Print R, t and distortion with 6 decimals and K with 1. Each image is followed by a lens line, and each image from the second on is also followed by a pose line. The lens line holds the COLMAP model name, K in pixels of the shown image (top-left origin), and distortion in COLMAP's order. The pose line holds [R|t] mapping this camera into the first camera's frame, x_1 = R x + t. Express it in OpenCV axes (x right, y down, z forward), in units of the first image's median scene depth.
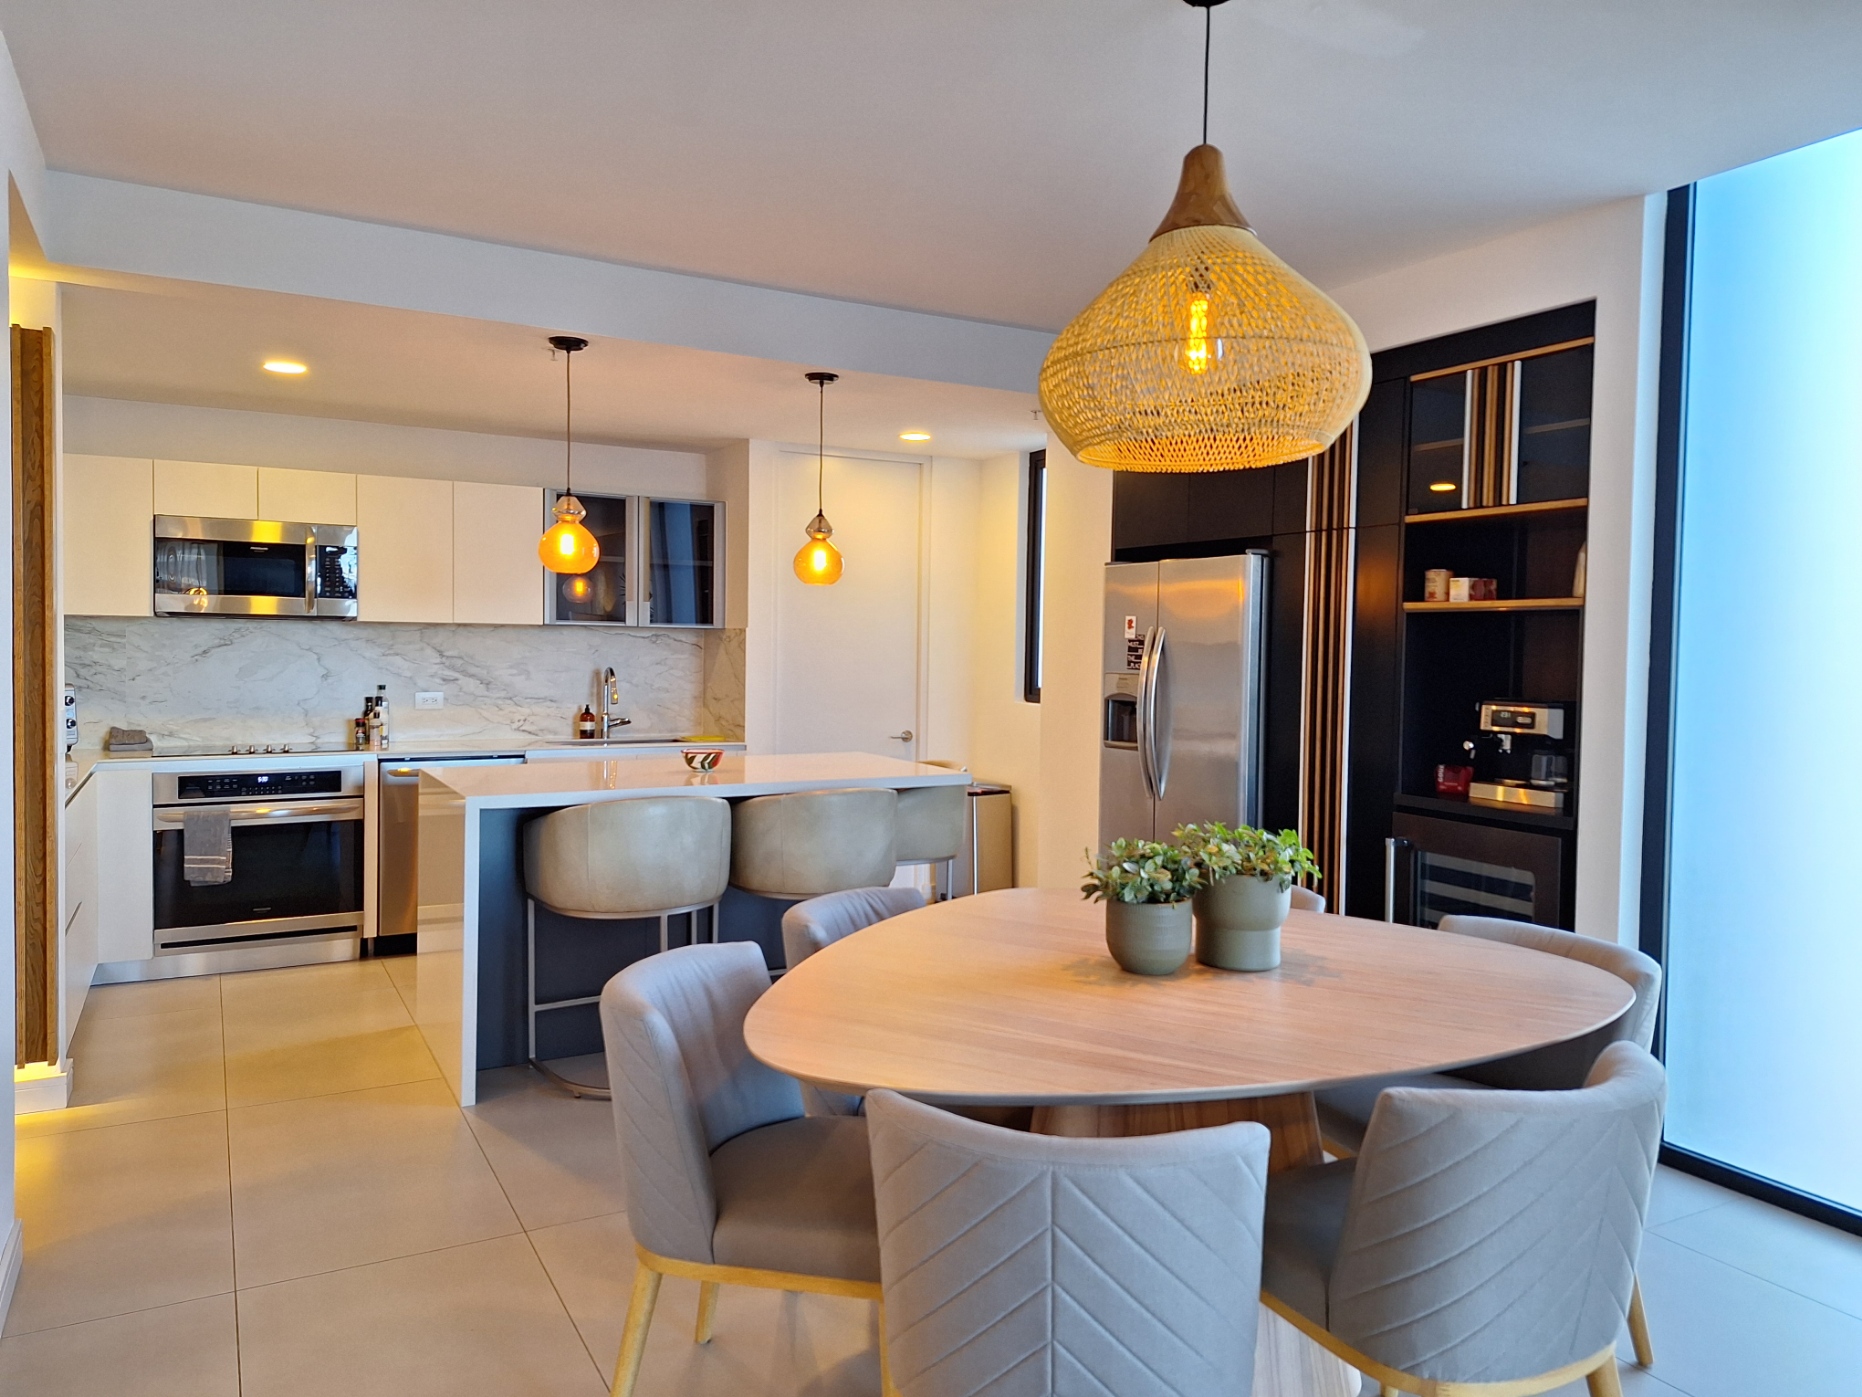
lens RADIAL K [[1274.5, 0, 923.0], [0, 1274.5, 697.6], [0, 0, 1]] dist [0.064602, -0.057714]
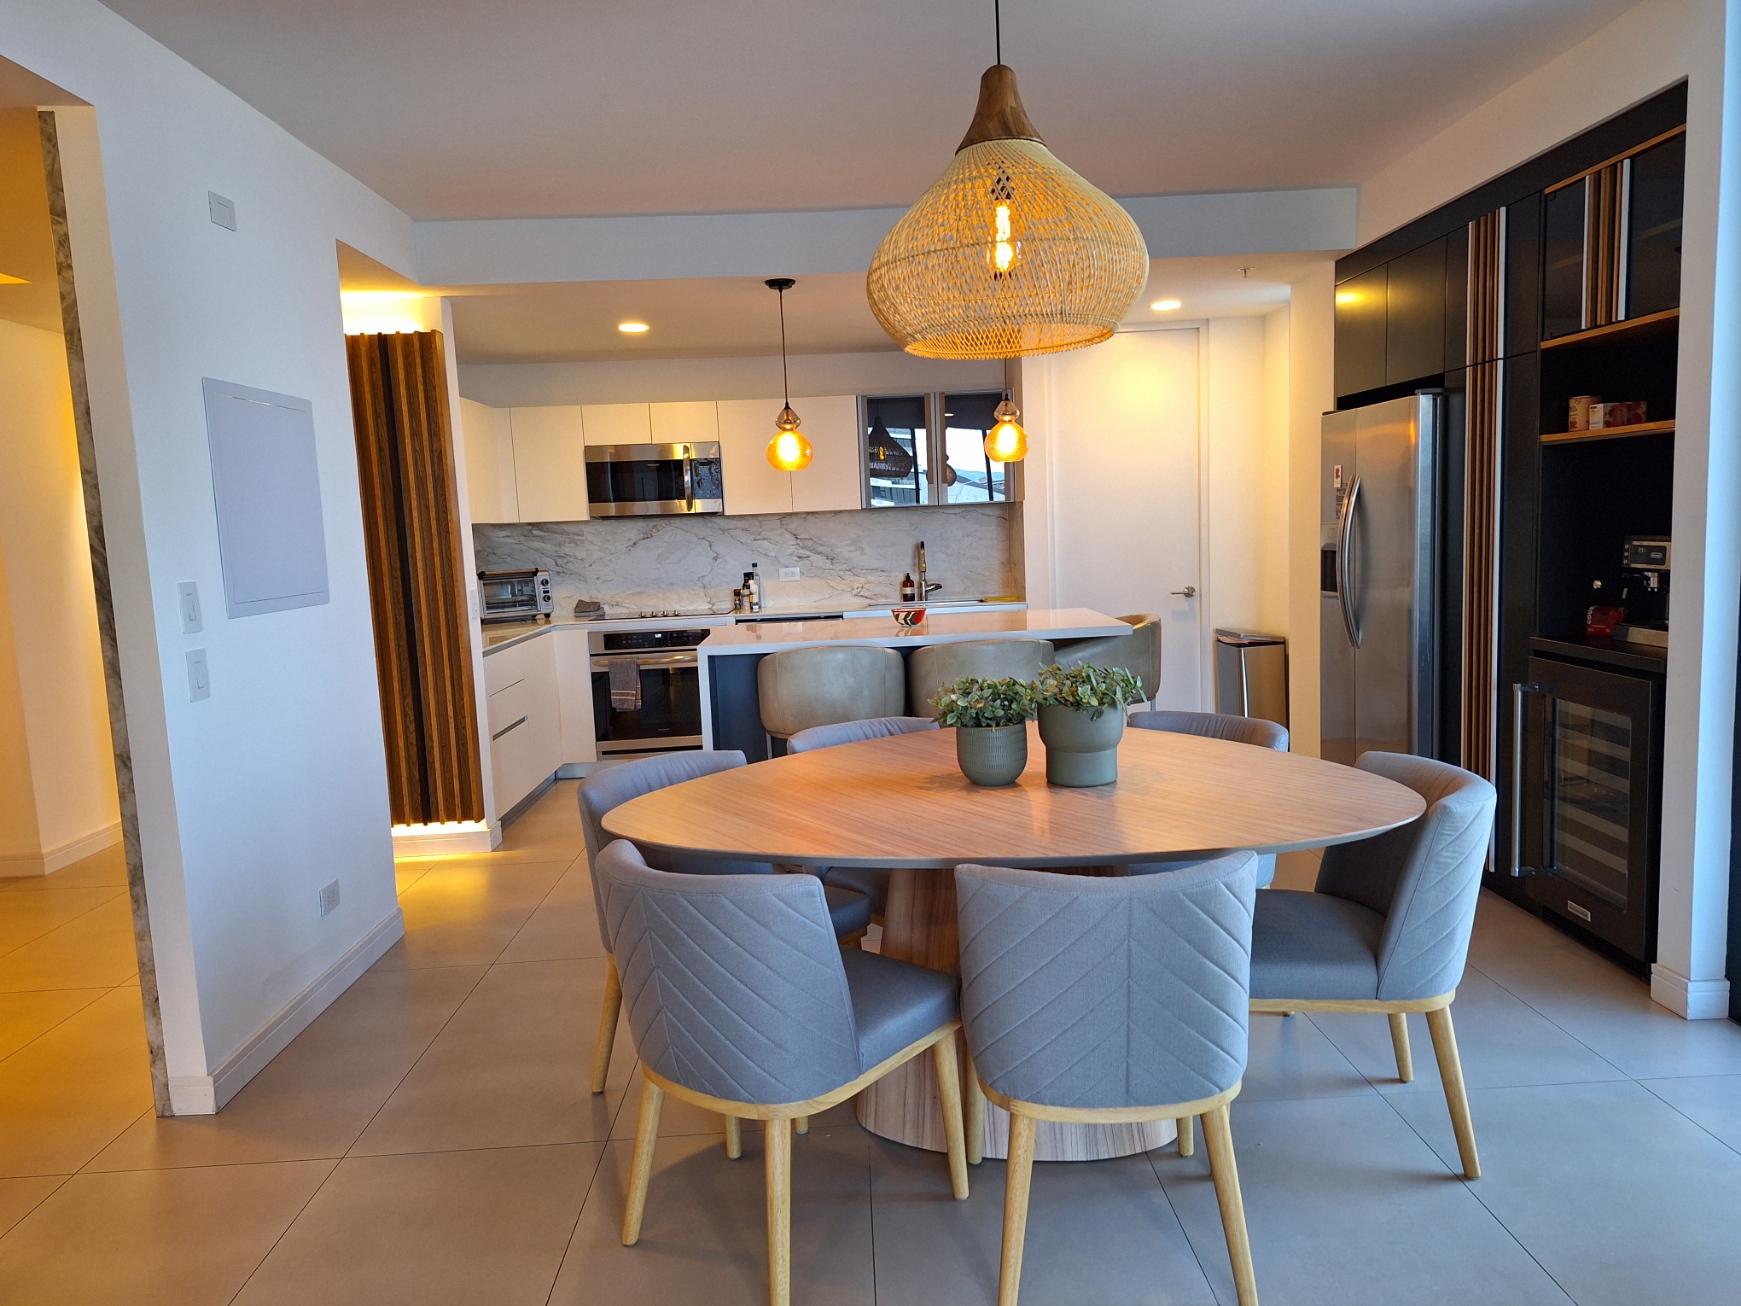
lens RADIAL K [[1191.7, 0, 885.7], [0, 1191.7, 665.0], [0, 0, 1]] dist [0.064602, -0.057714]
pose [[0.892154, 0.000527, -0.451731, 0.282298], [0.038327, 0.996305, 0.076856, 0.005993], [0.450103, -0.085881, 0.888837, -0.017508]]
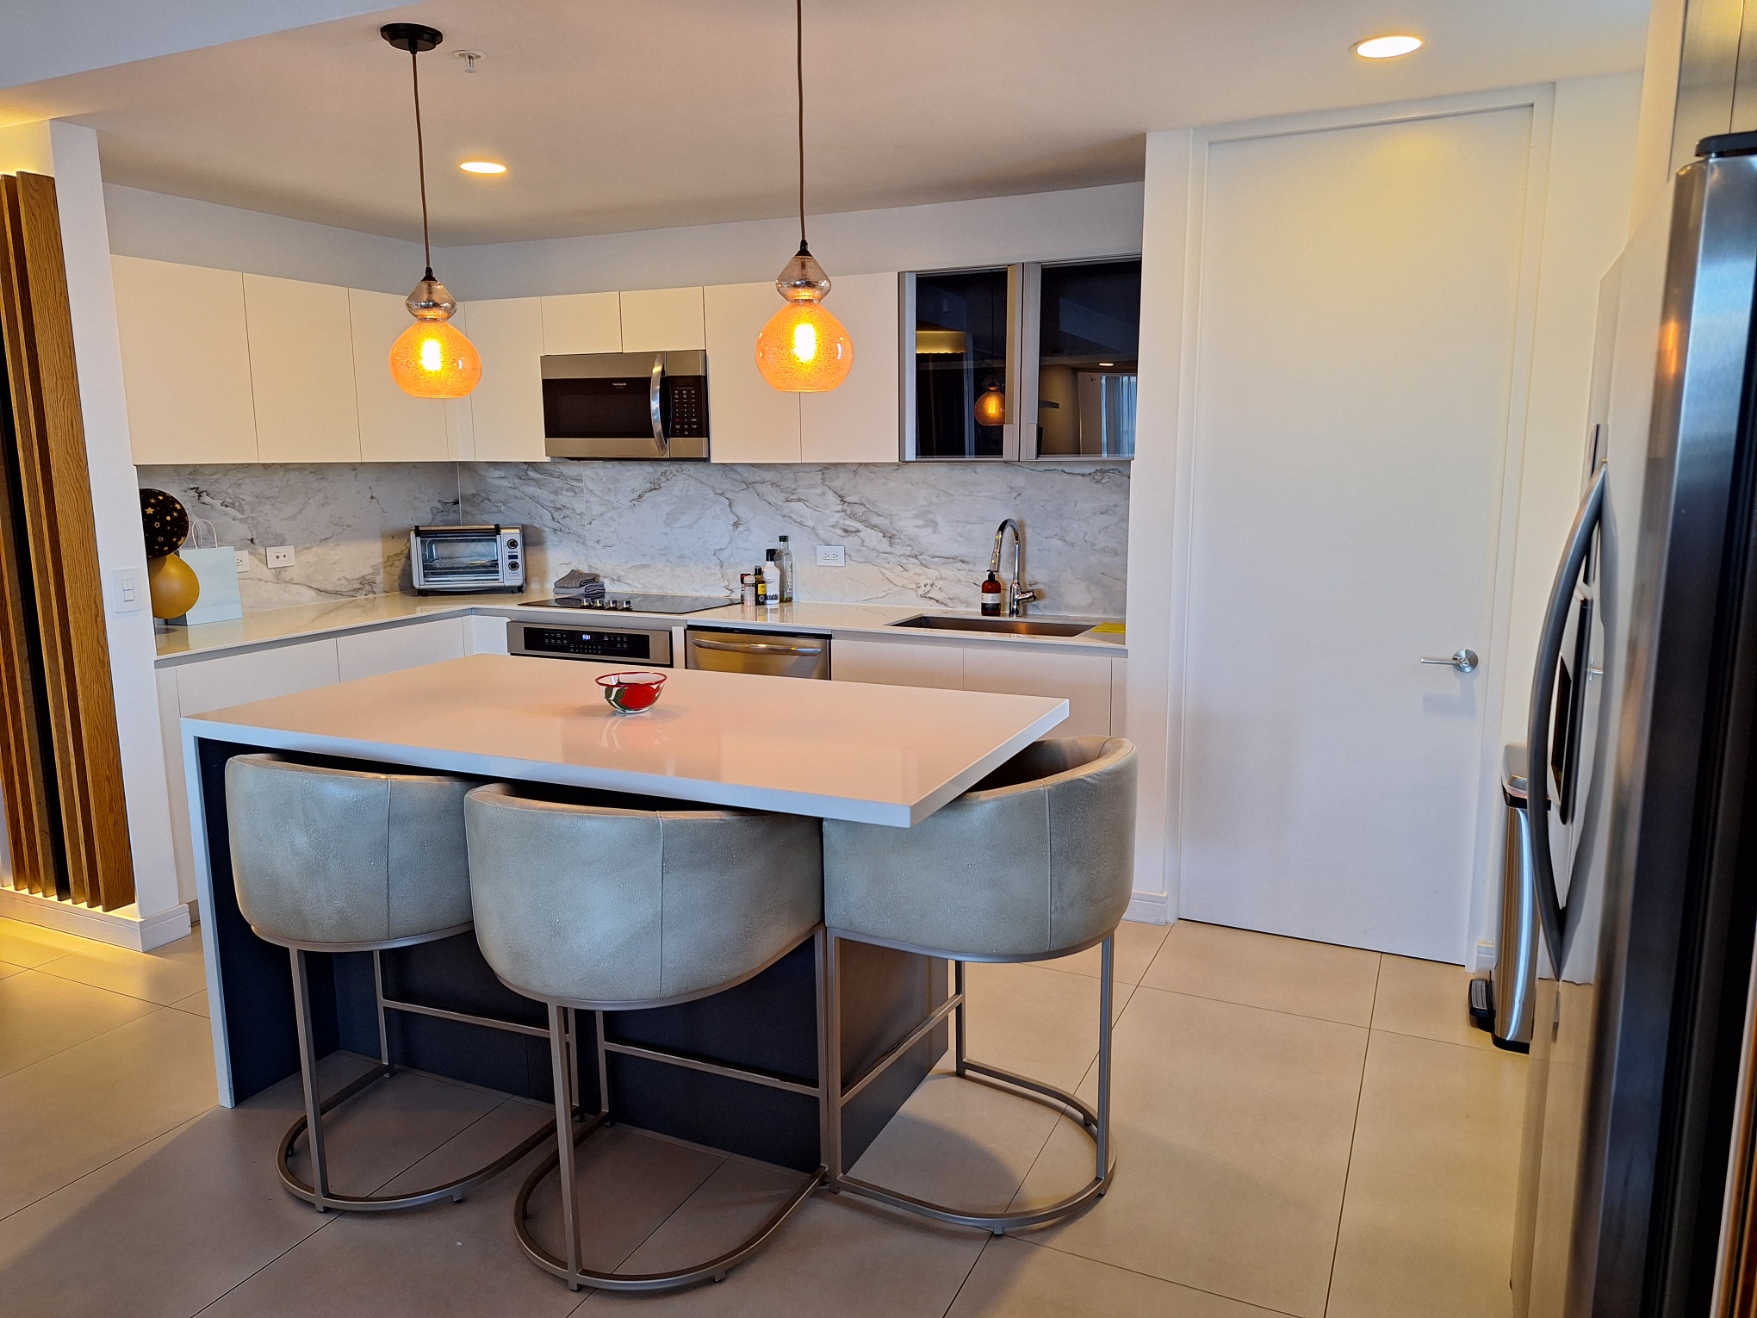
lens RADIAL K [[1202.7, 0, 872.4], [0, 1202.7, 662.4], [0, 0, 1]] dist [0.064602, -0.057714]
pose [[0.589596, 0.120100, -0.798720, 0.321401], [-0.020218, 0.990768, 0.134053, -0.041286], [0.807445, -0.062888, 0.586581, 0.669378]]
